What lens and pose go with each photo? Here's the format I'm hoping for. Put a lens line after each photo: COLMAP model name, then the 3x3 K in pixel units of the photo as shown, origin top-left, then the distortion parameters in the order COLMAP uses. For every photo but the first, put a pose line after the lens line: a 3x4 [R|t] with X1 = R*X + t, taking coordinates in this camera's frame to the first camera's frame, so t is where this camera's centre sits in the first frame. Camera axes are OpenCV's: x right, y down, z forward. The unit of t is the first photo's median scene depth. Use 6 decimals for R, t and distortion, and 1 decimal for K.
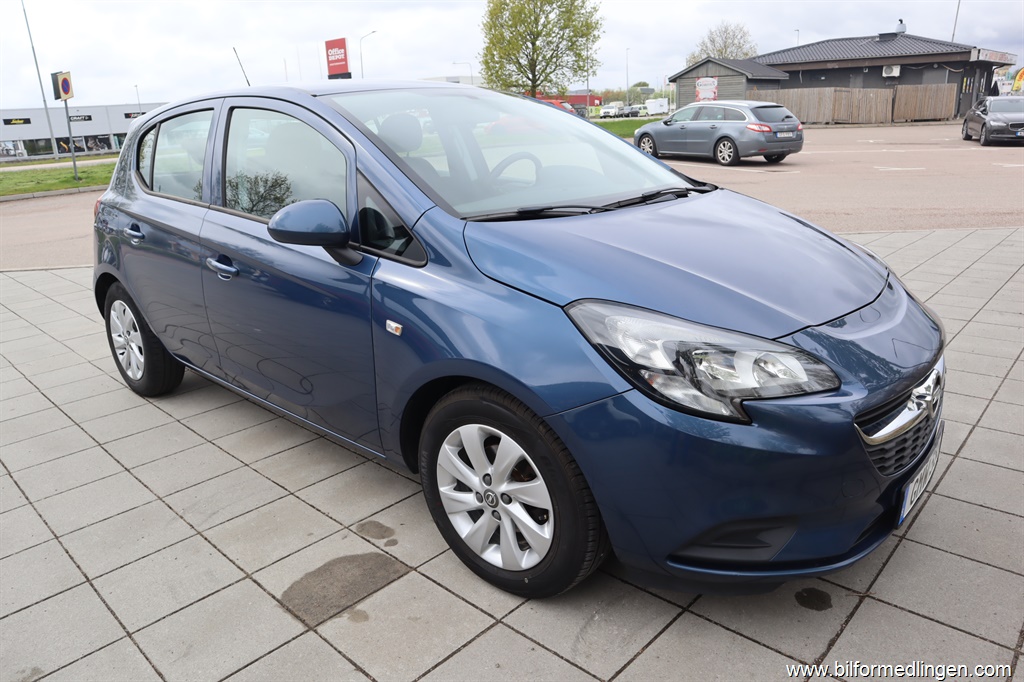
lens RADIAL K [[707.2, 0, 513.8], [0, 707.2, 342.4], [0, 0, 1]] dist [-0.126641, 0.073943]
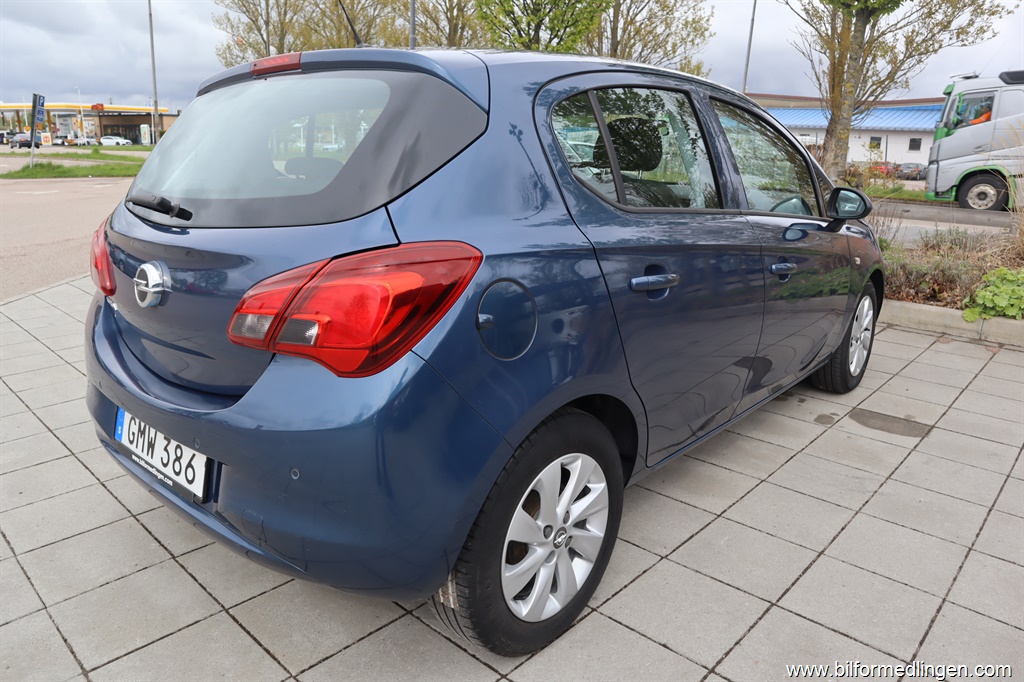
lens RADIAL K [[707.2, 0, 513.8], [0, 707.2, 342.4], [0, 0, 1]] dist [-0.126641, 0.073943]
pose [[0.006732, -0.231312, 0.972856, -0.101454], [0.288769, 0.931880, 0.219571, -0.024296], [-0.957375, 0.279453, 0.073070, 0.096773]]
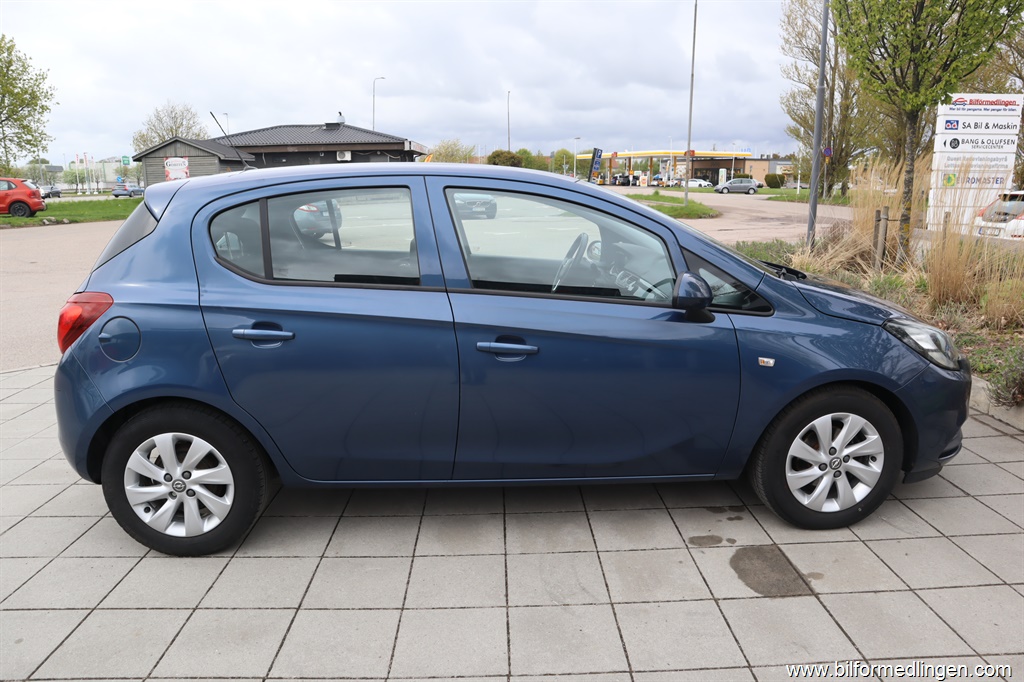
lens RADIAL K [[707.2, 0, 513.8], [0, 707.2, 342.4], [0, 0, 1]] dist [-0.126641, 0.073943]
pose [[0.713369, -0.117091, 0.690937, -0.081128], [0.191297, 0.981034, -0.031255, -0.006125], [-0.674173, 0.154471, 0.722239, 0.020264]]
